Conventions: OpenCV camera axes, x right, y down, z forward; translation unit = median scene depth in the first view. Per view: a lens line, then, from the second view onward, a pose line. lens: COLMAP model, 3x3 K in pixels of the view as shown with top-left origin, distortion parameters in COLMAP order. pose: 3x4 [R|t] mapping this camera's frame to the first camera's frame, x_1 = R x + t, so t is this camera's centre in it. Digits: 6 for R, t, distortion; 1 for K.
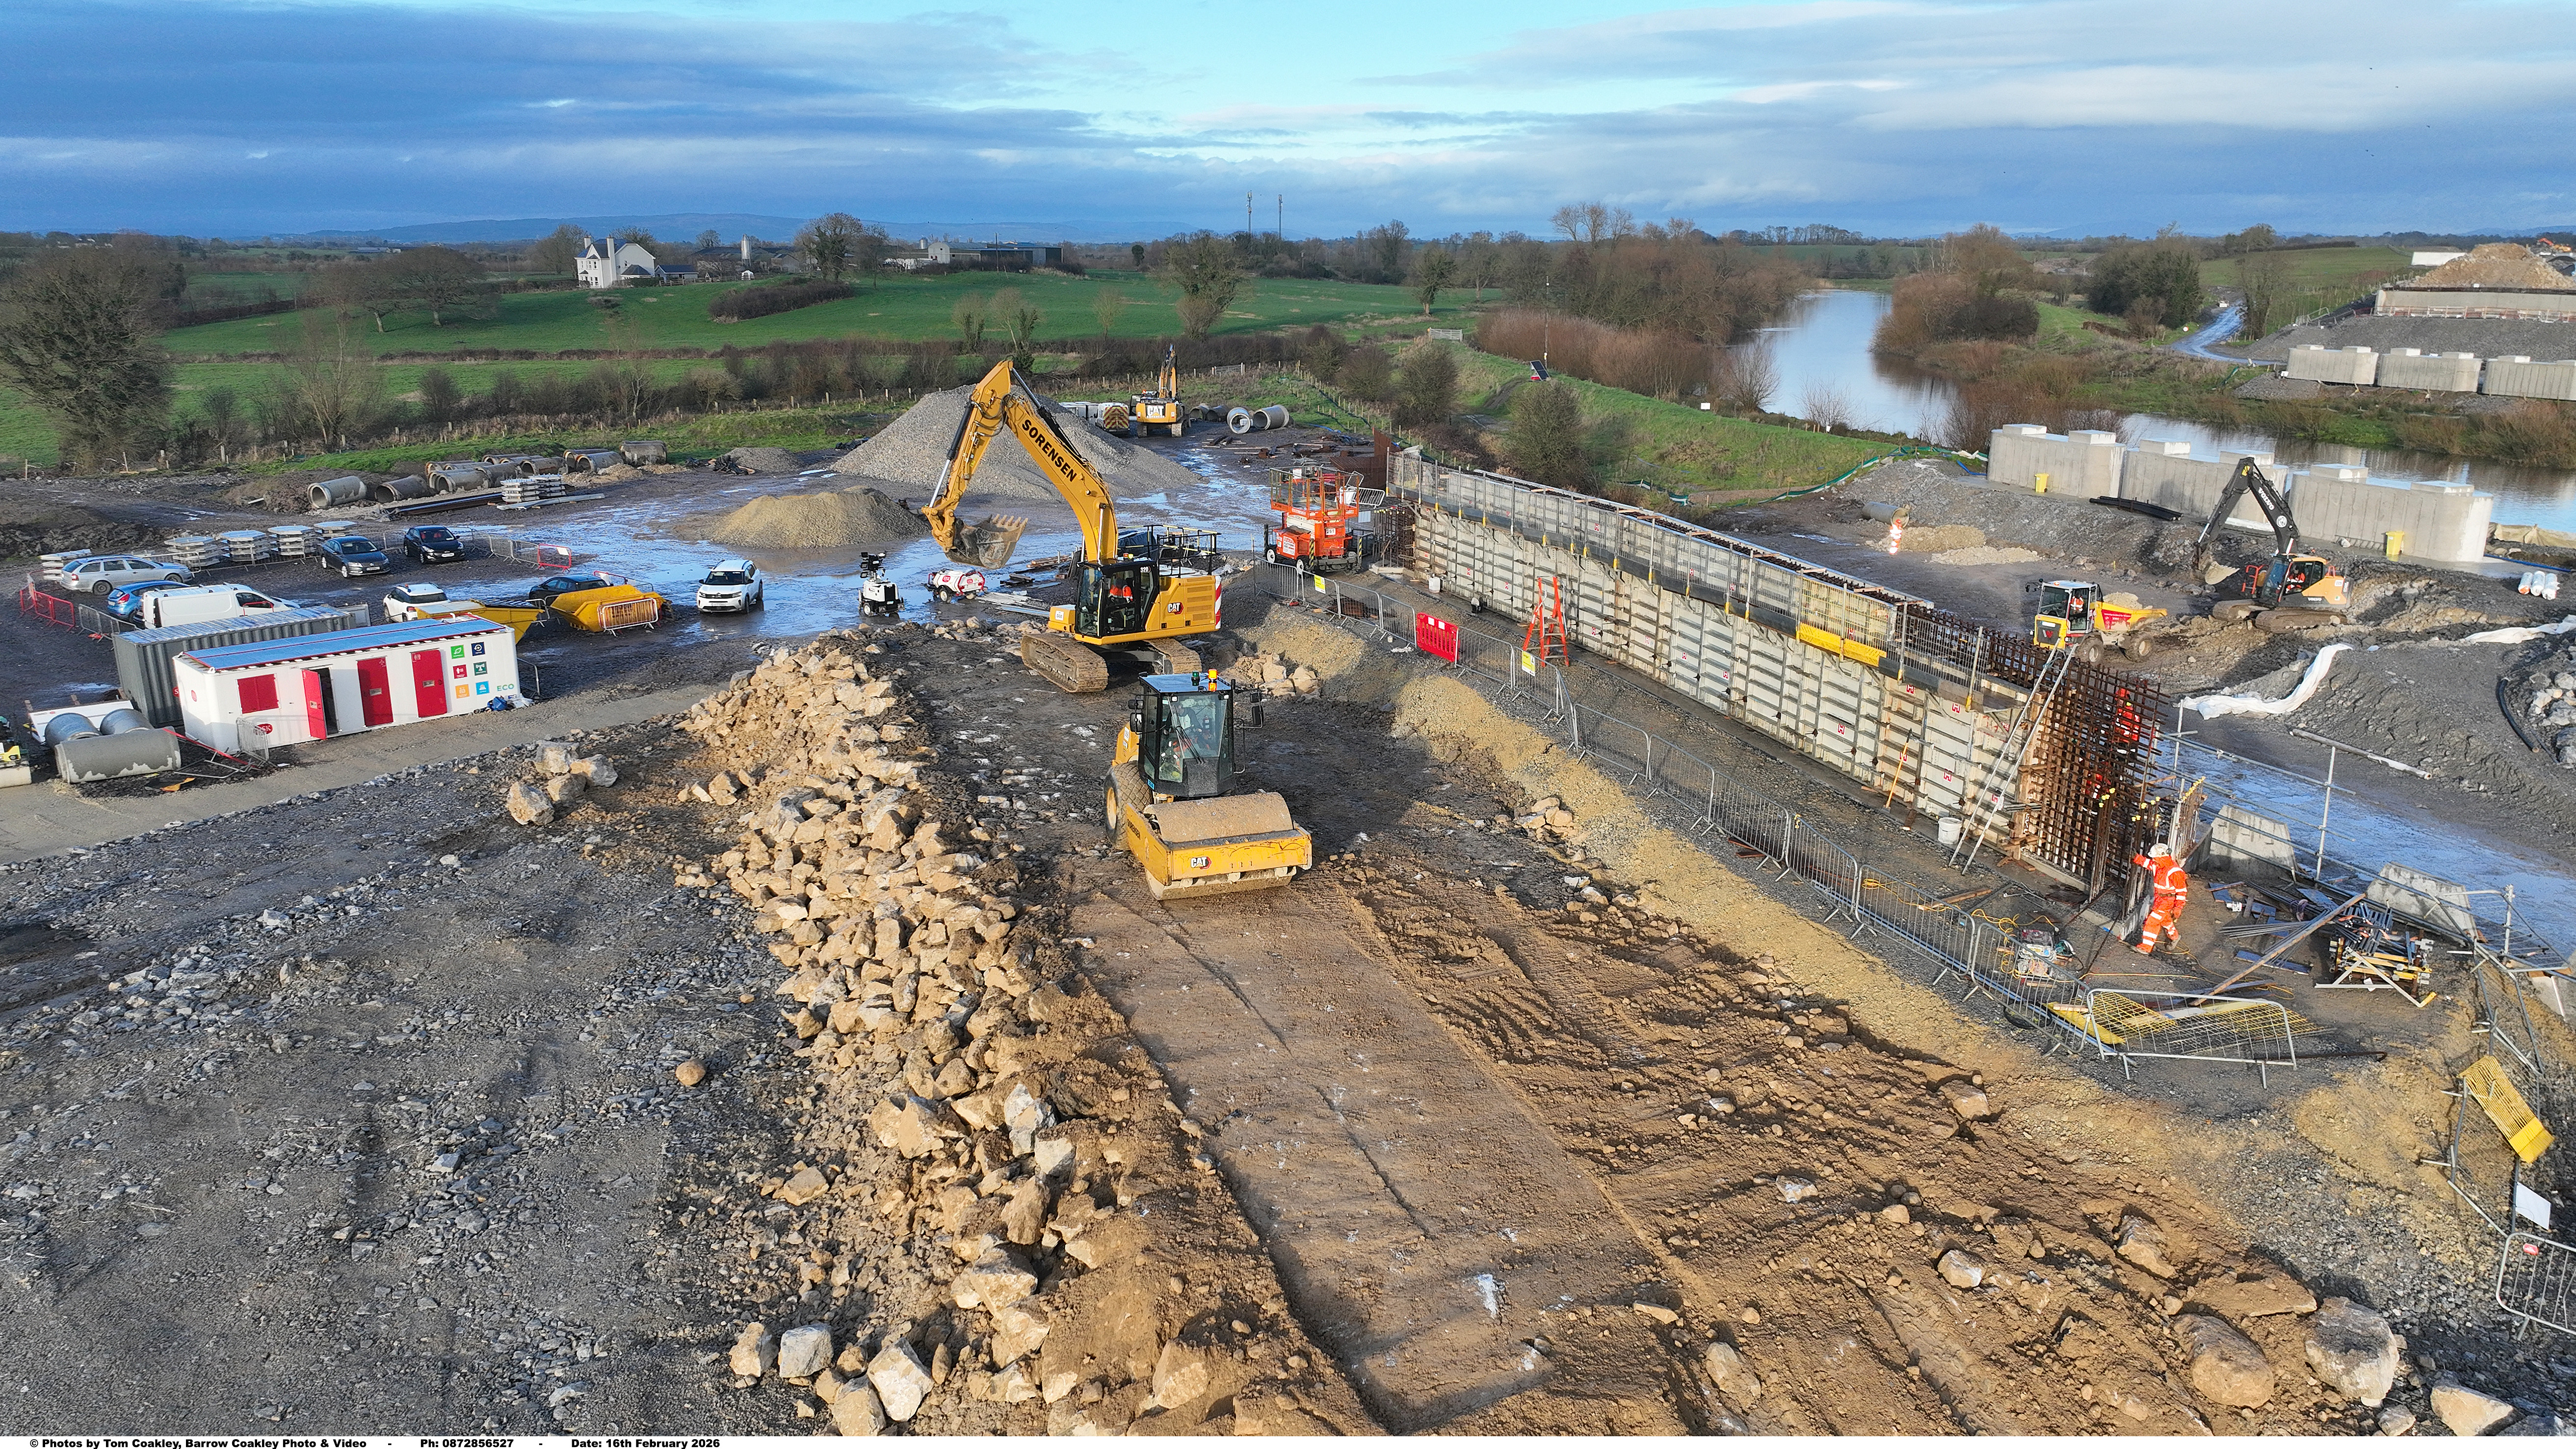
lens RADIAL K [[1811.2, 0, 1288.9], [0, 1811.2, 723.9], [0, 0, 1]] dist [0.004346, 0.008136]
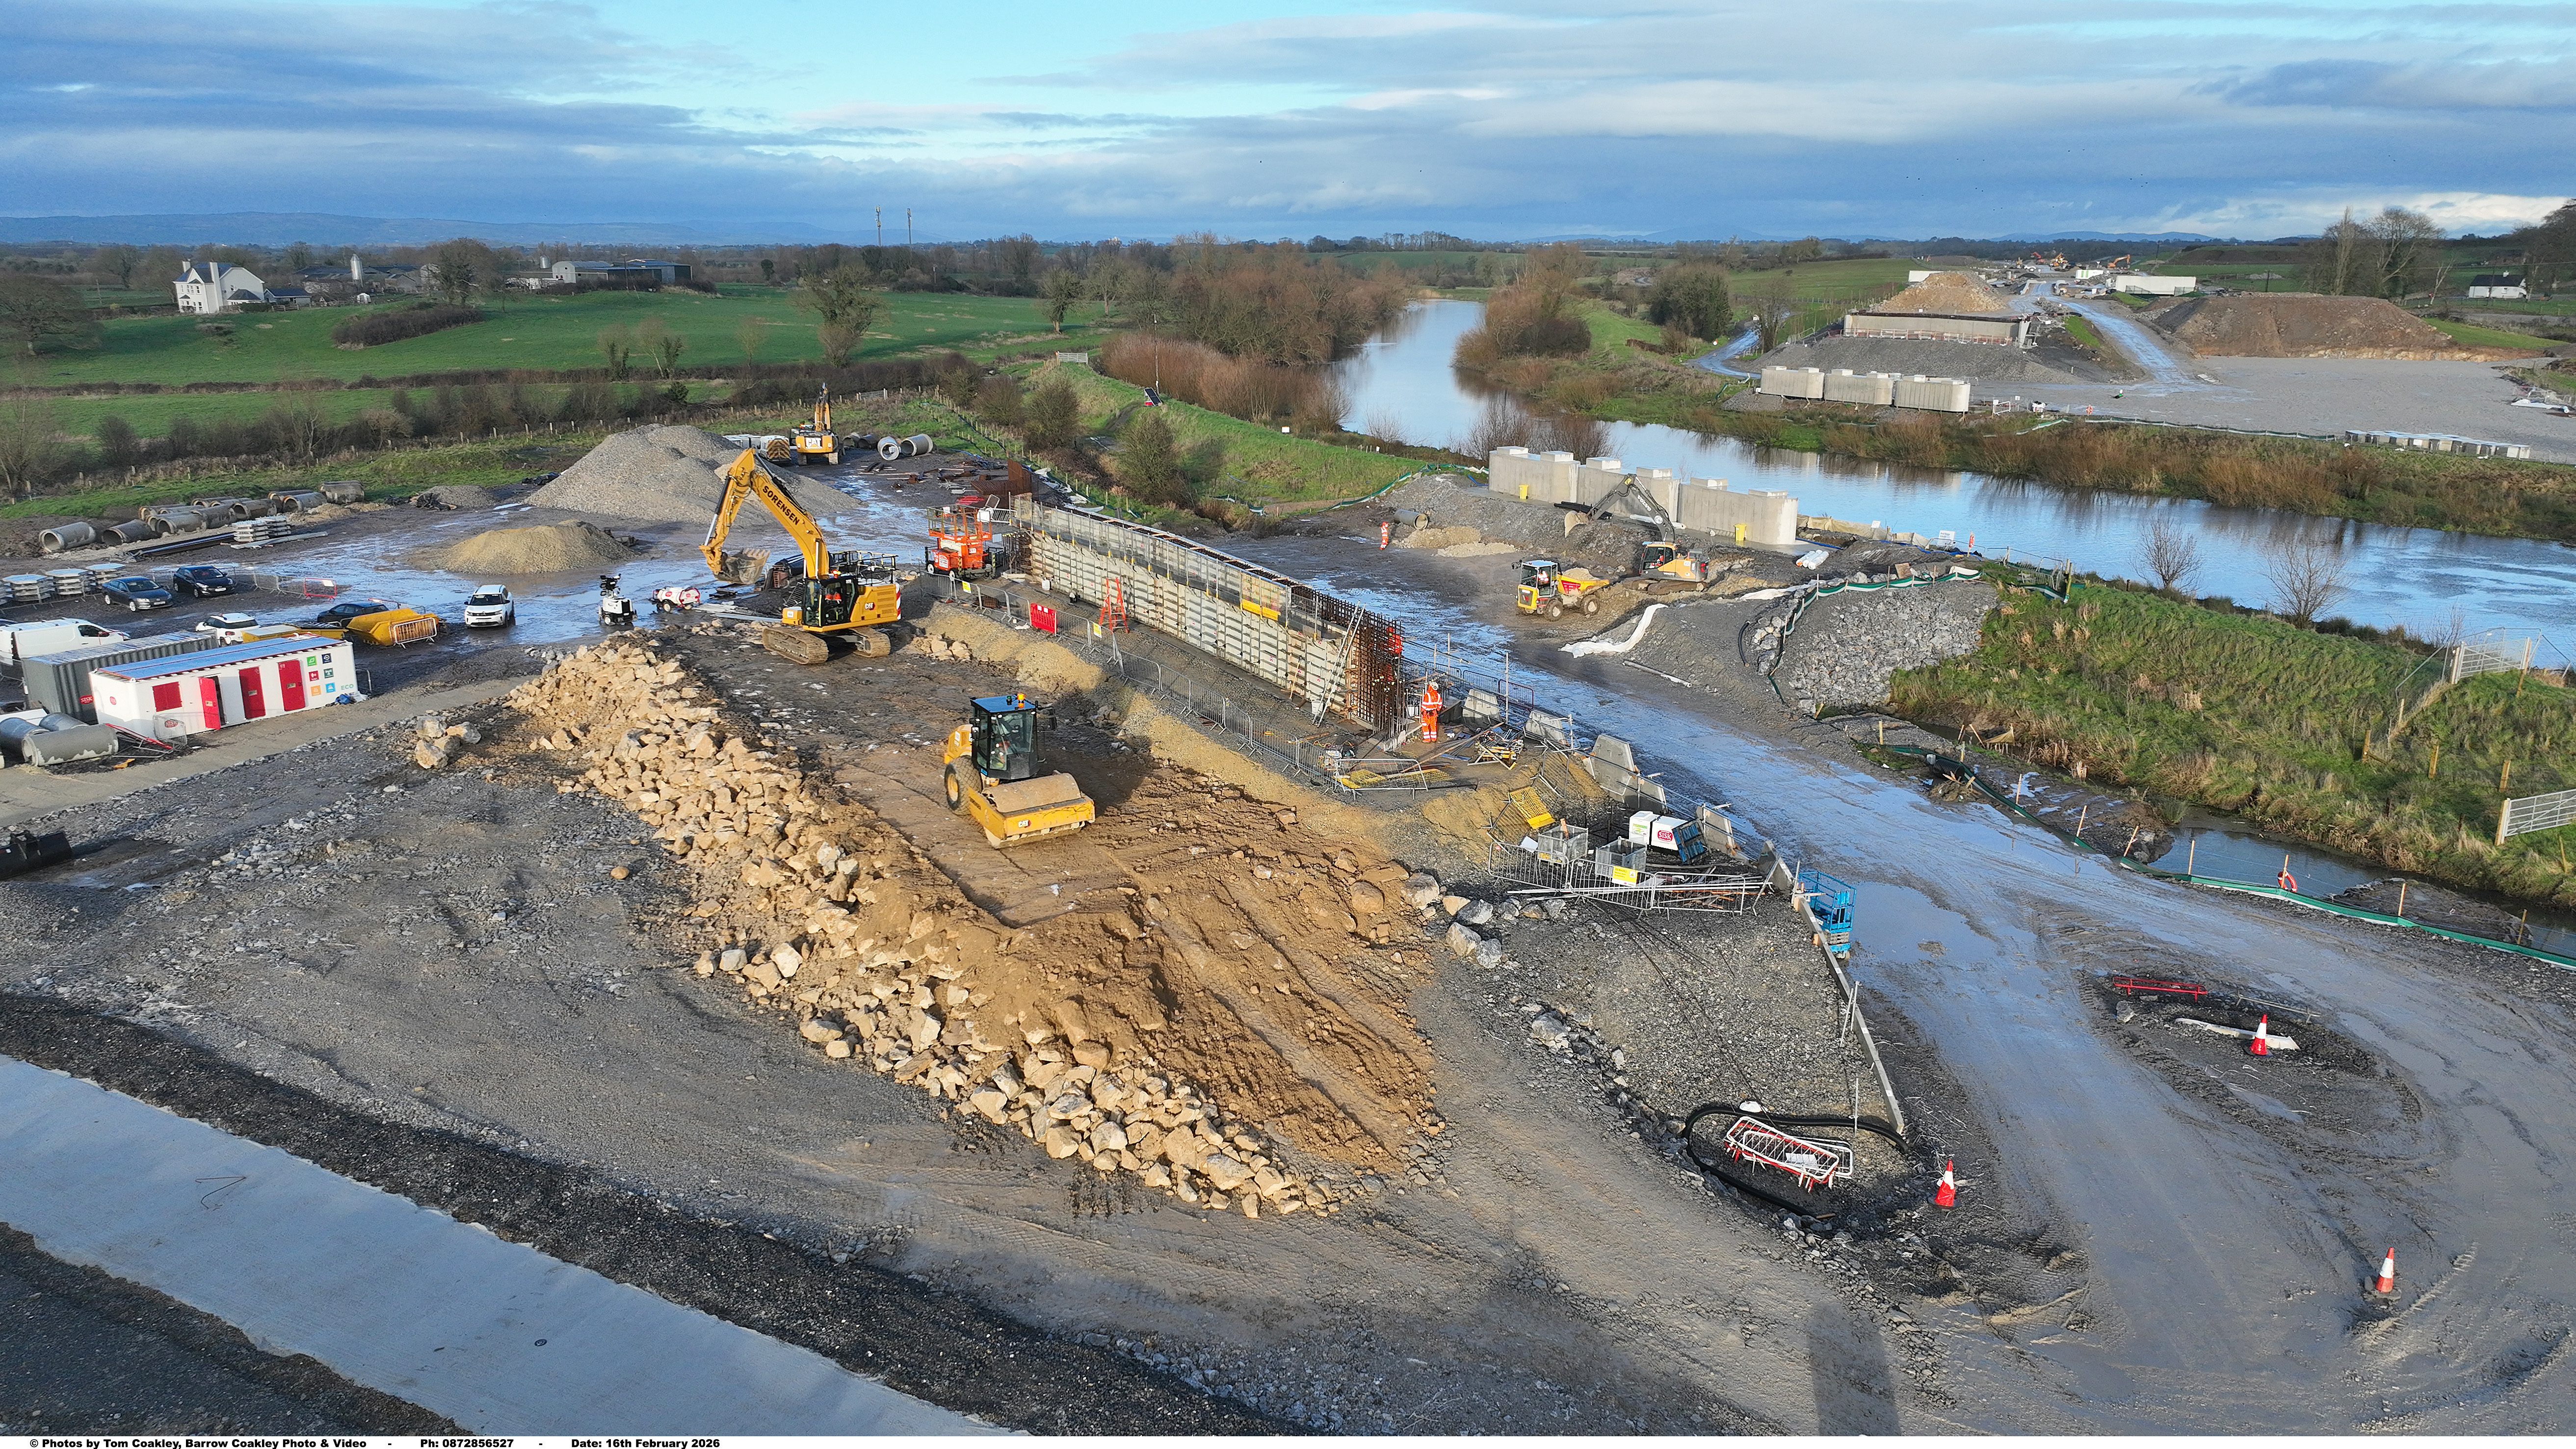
lens RADIAL K [[1811.2, 0, 1288.9], [0, 1811.2, 723.9], [0, 0, 1]] dist [0.004346, 0.008136]
pose [[0.981026, -0.049281, 0.187509, -0.003038], [0.049414, 0.998770, 0.003964, 0.016869], [-0.187474, 0.005377, 0.982255, -0.203768]]
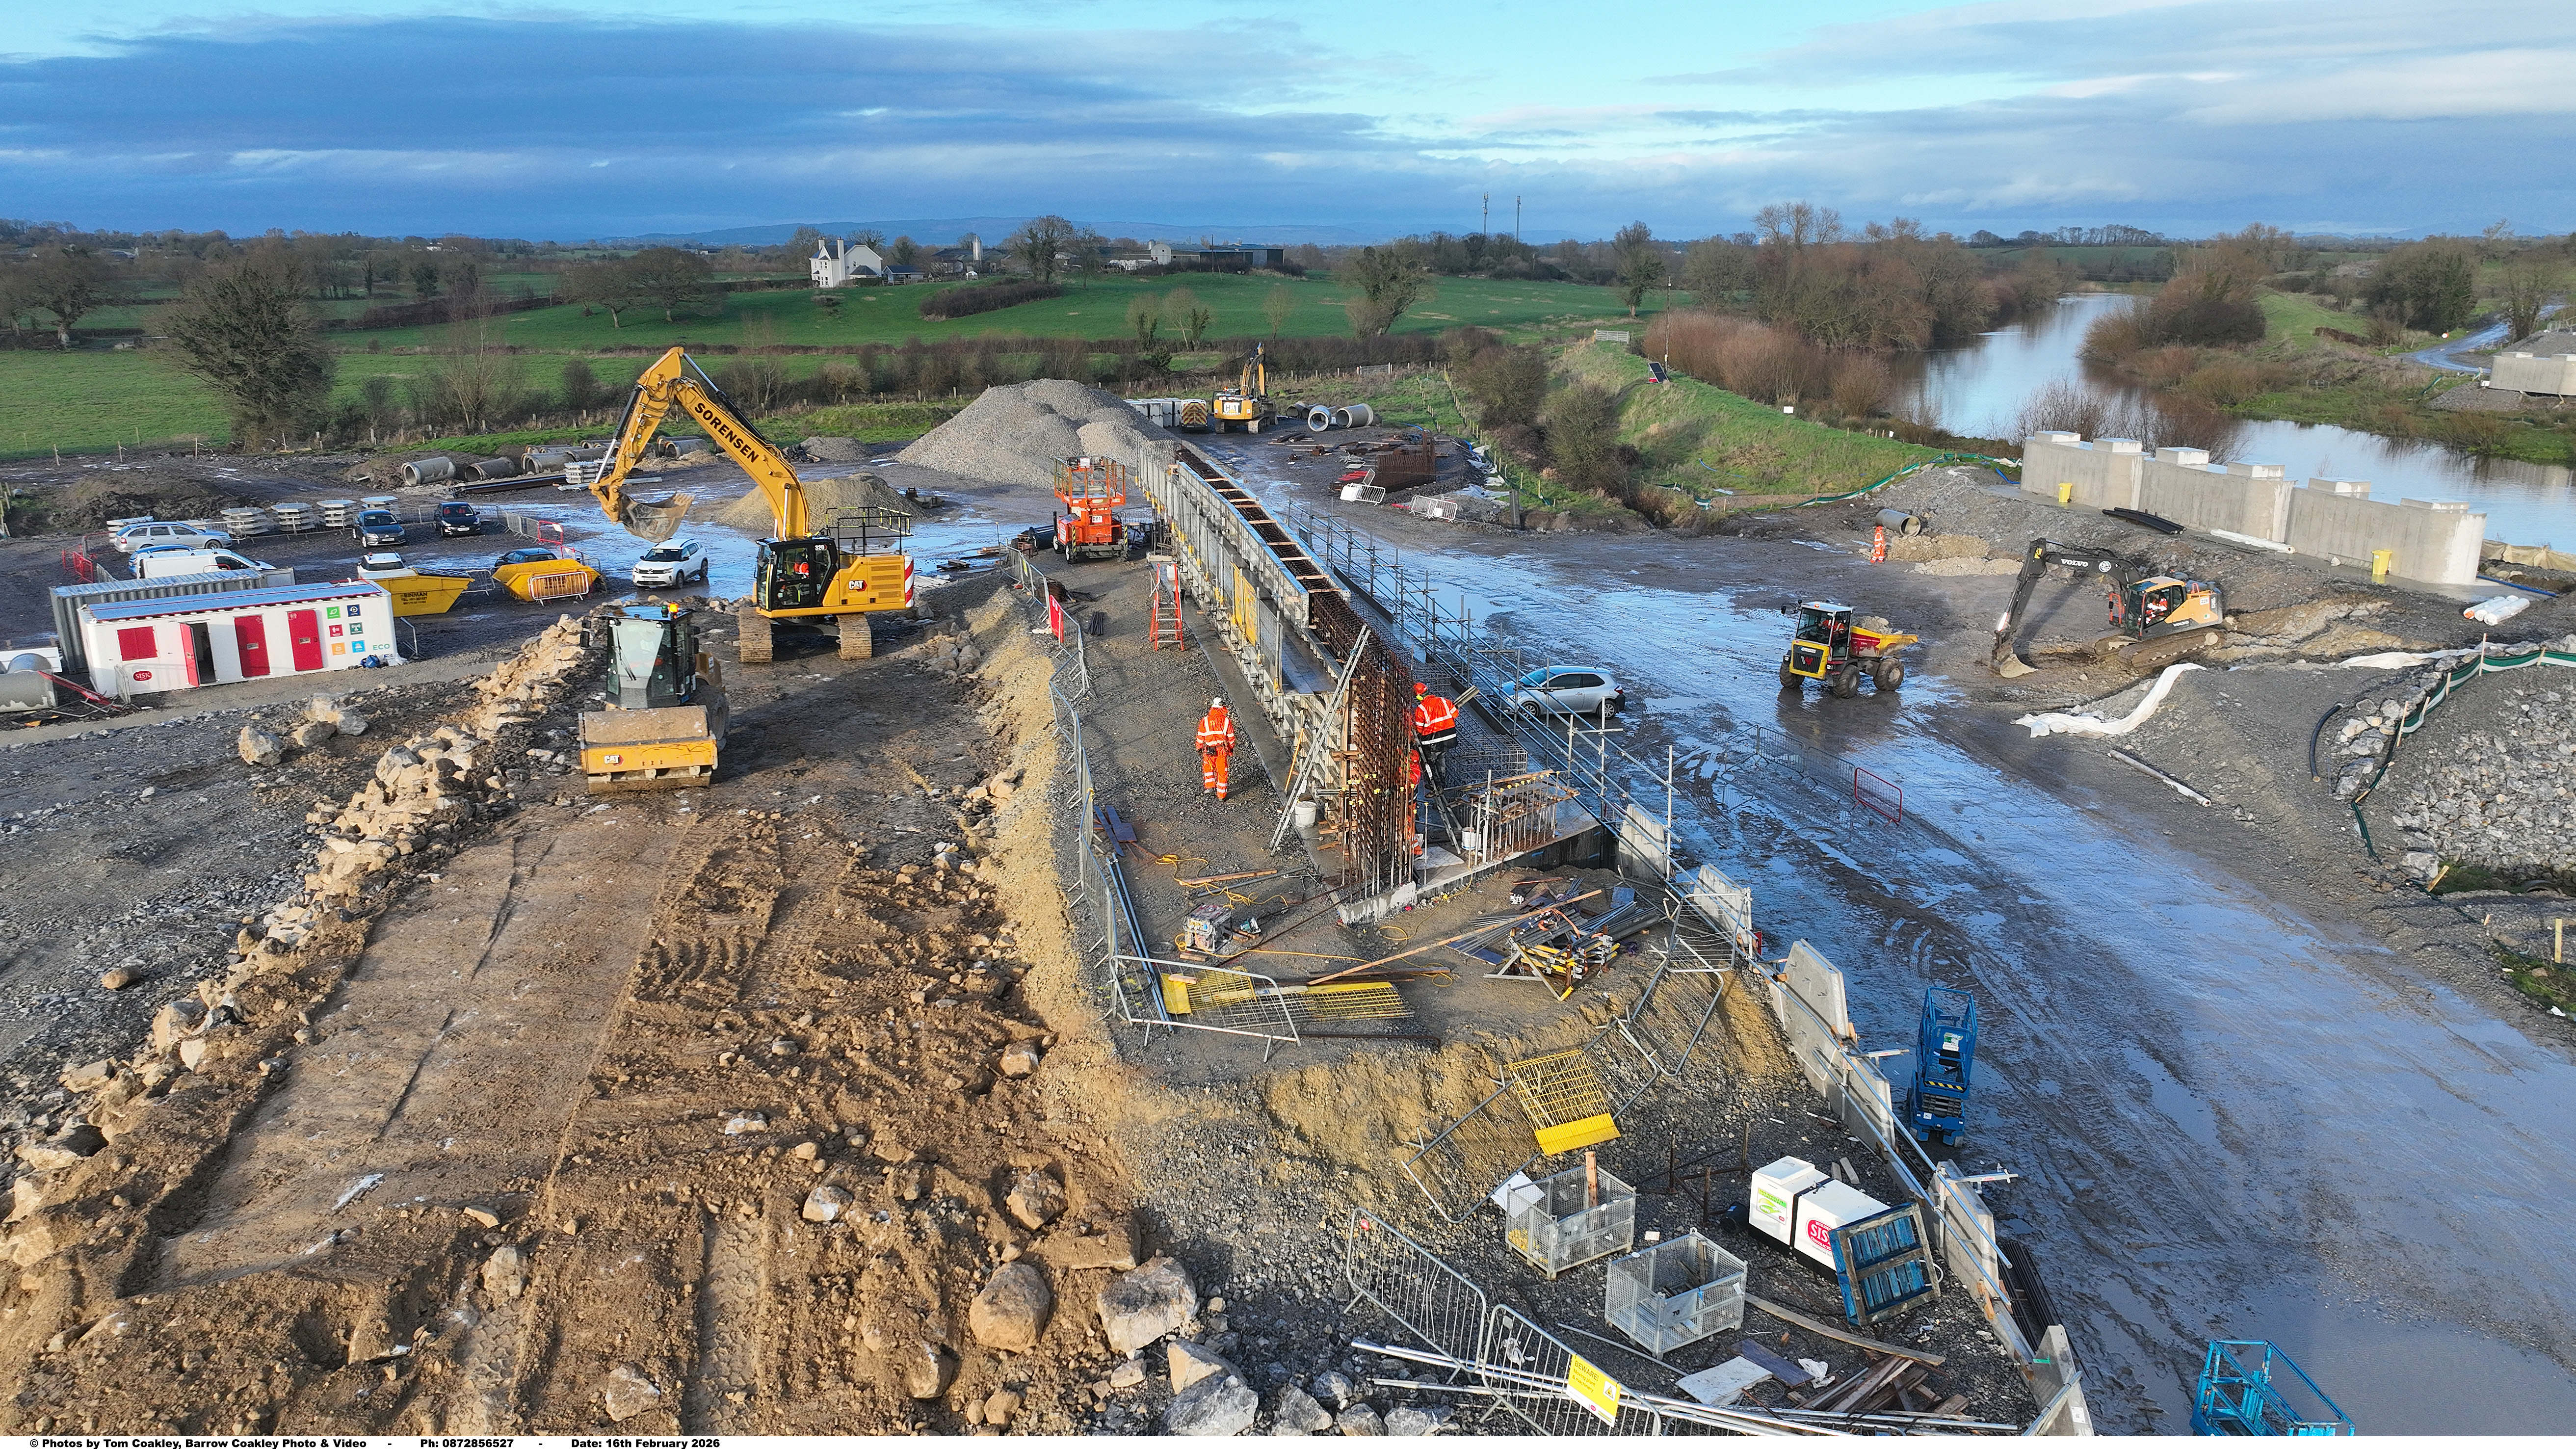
lens RADIAL K [[1809.0, 0, 1289.3], [0, 1809.0, 727.4], [0, 0, 1]] dist [-0.000173, 0.017951]
pose [[0.989117, 0.037765, -0.142200, 0.124443], [-0.037628, 0.999285, 0.003657, 0.001766], [0.142236, 0.001733, 0.989831, 0.000207]]
